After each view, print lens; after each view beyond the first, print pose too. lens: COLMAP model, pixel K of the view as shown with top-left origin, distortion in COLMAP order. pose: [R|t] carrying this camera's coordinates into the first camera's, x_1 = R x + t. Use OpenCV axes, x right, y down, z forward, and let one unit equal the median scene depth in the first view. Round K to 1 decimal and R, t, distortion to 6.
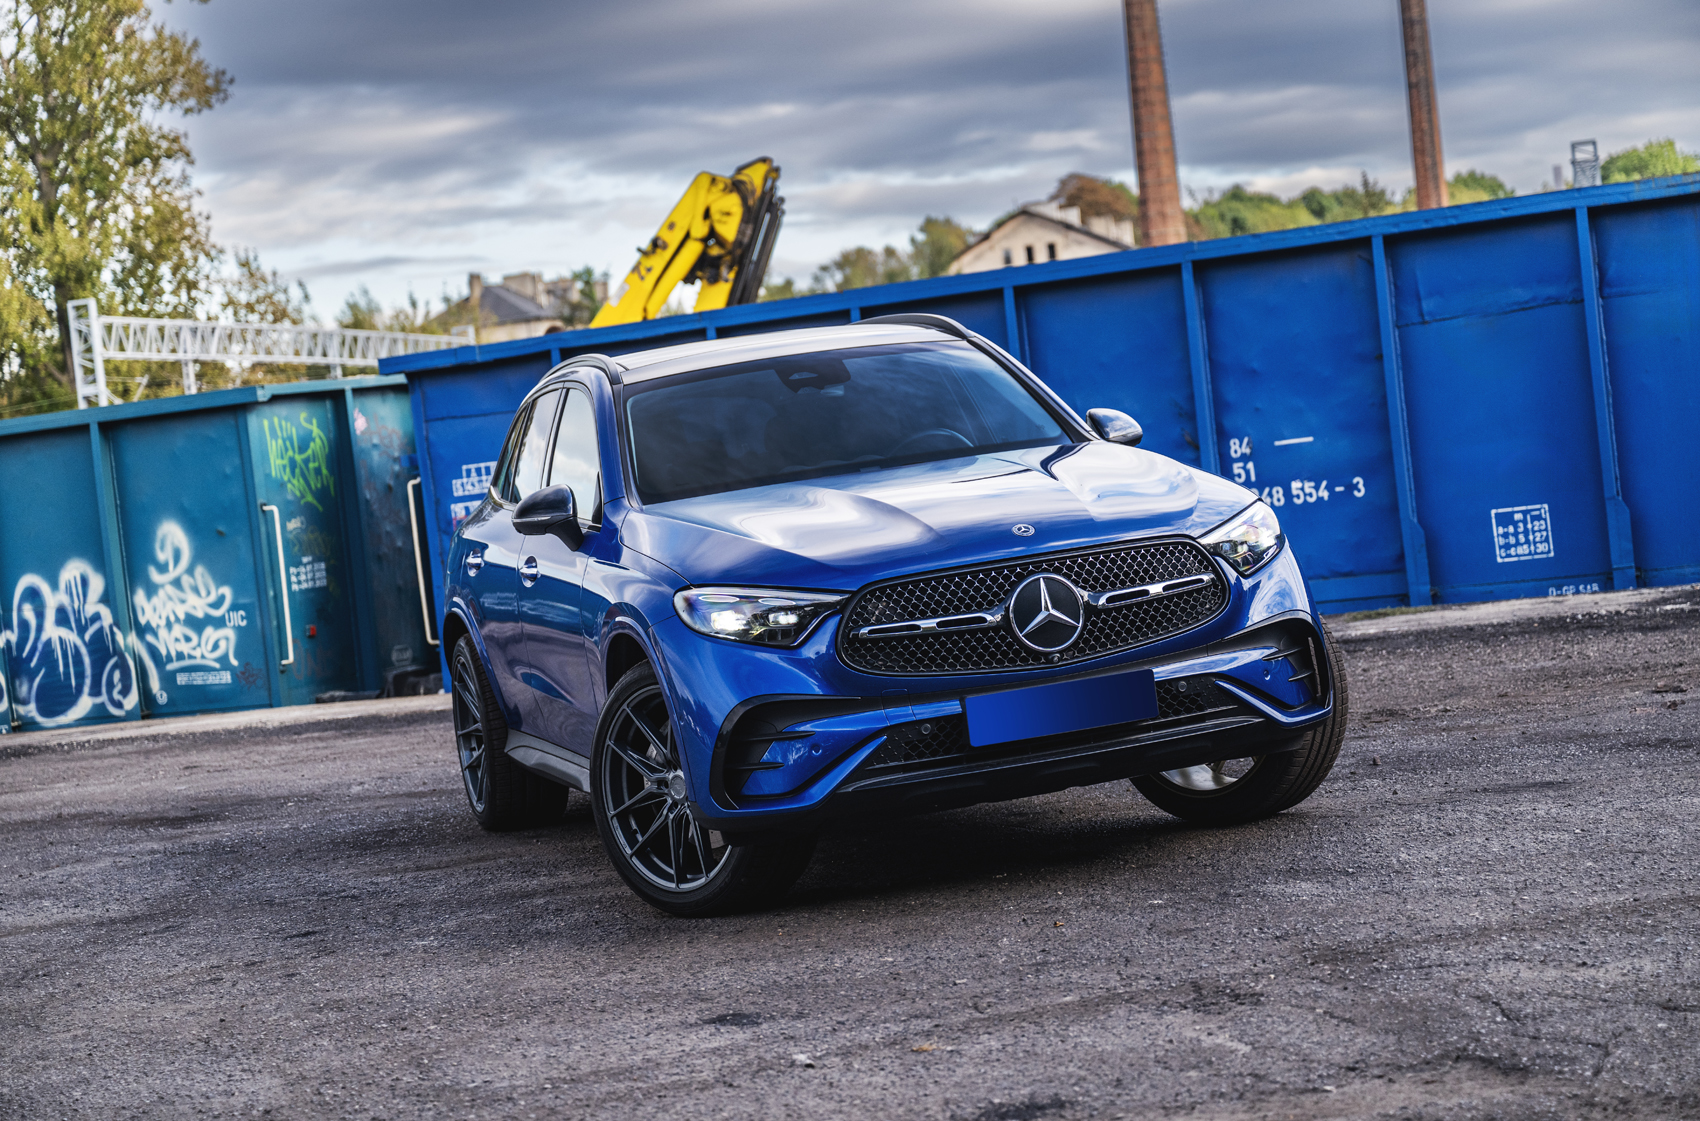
lens RADIAL K [[3185.1, 0, 850.0], [0, 3185.1, 560.5], [0, 0, 1]] dist [0.010800, -0.101824]
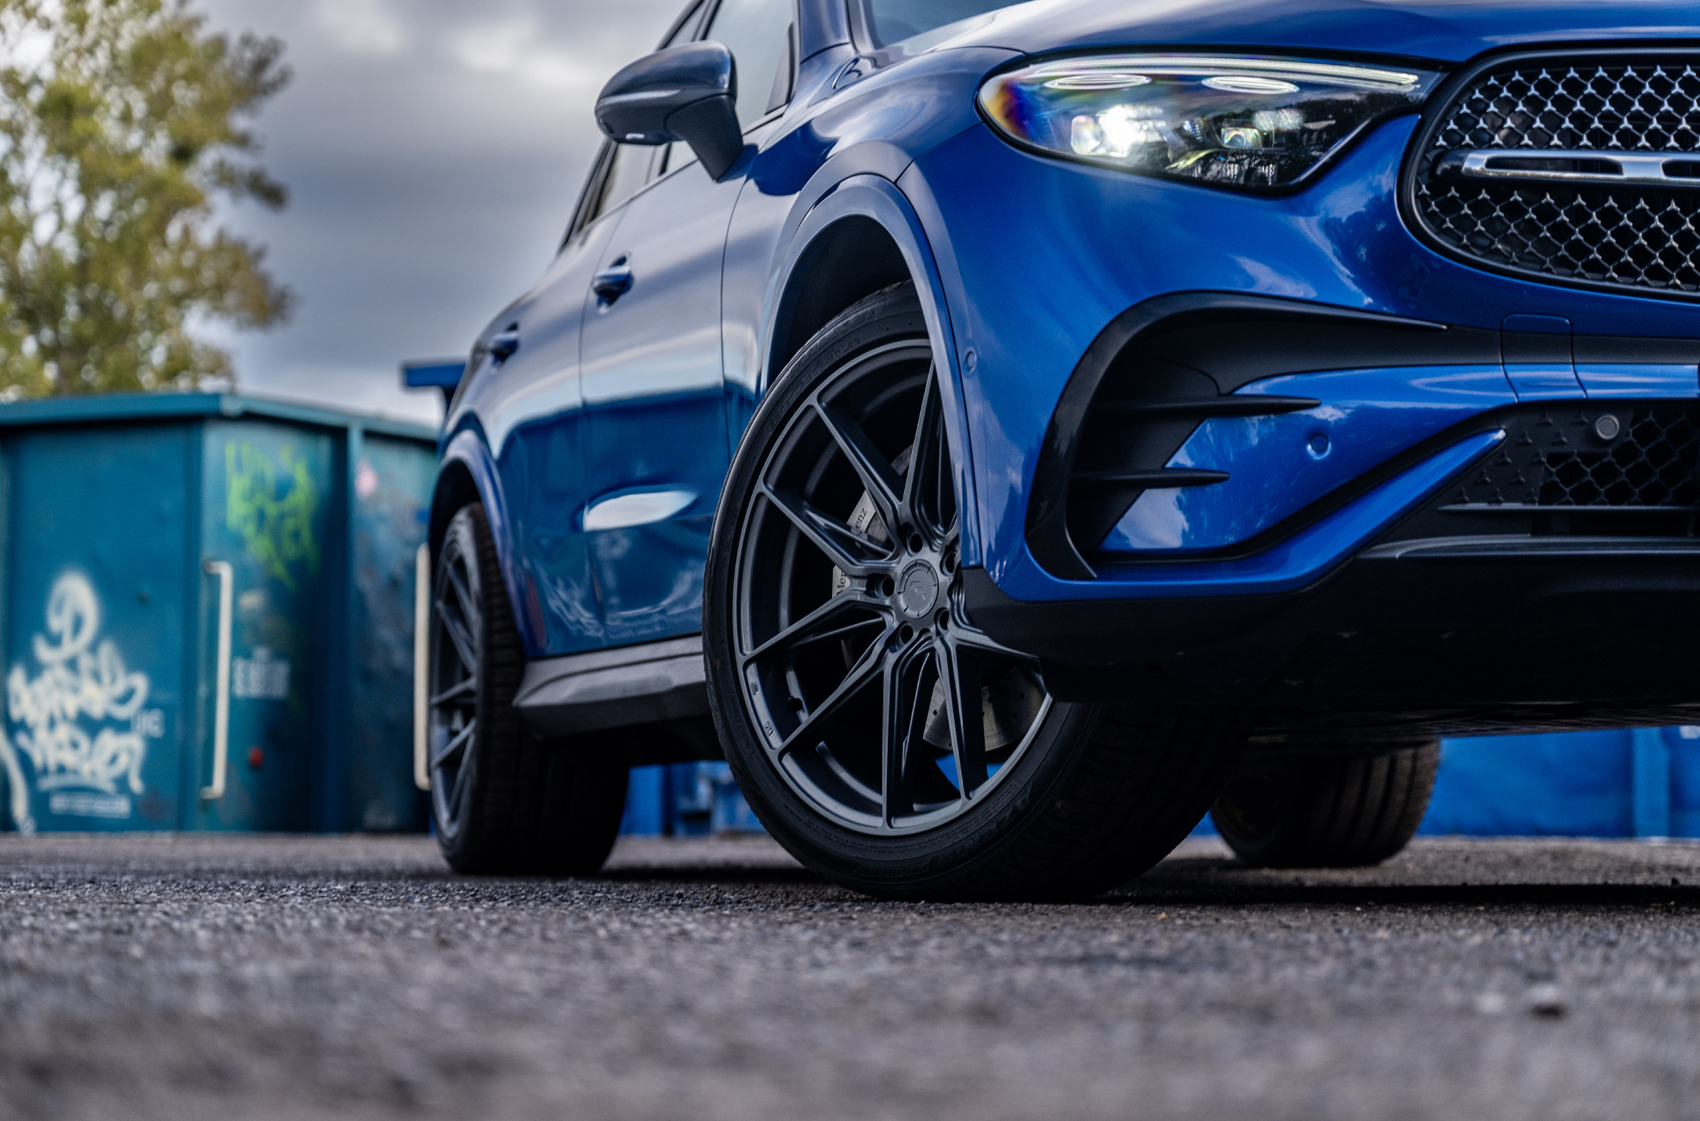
lens RADIAL K [[3748.4, 0, 850.0], [0, 3748.4, 560.5], [0, 0, 1]] dist [0.055309, -0.019619]
pose [[0.991854, 0.122210, -0.035916, -0.017061], [-0.125177, 0.987355, -0.097269, 0.043497], [0.023575, 0.100972, 0.994610, 0.191073]]
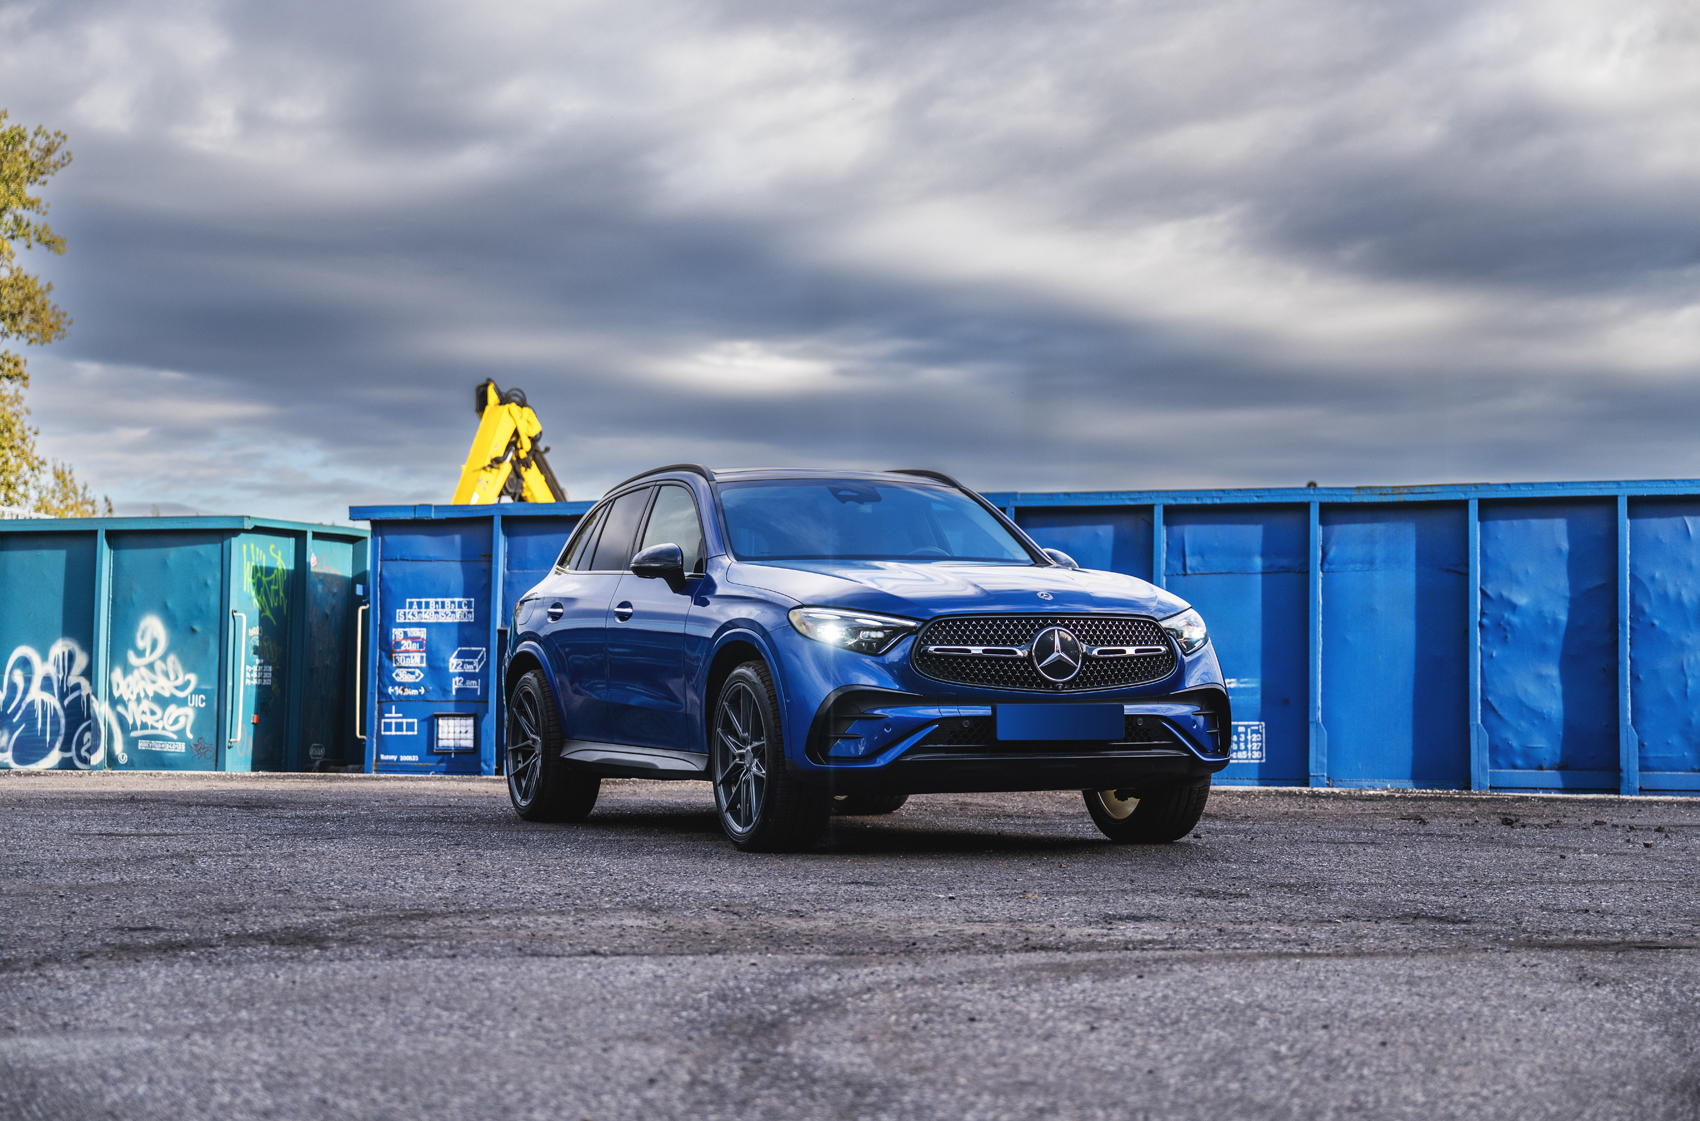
lens RADIAL K [[2662.8, 0, 850.0], [0, 2662.8, 560.5], [0, 0, 1]] dist [0.033243, 0.088125]
pose [[0.986189, 0.131739, 0.100382, -0.053925], [-0.121788, 0.987551, -0.099555, 0.036706], [-0.112248, 0.085955, 0.989956, -0.057504]]
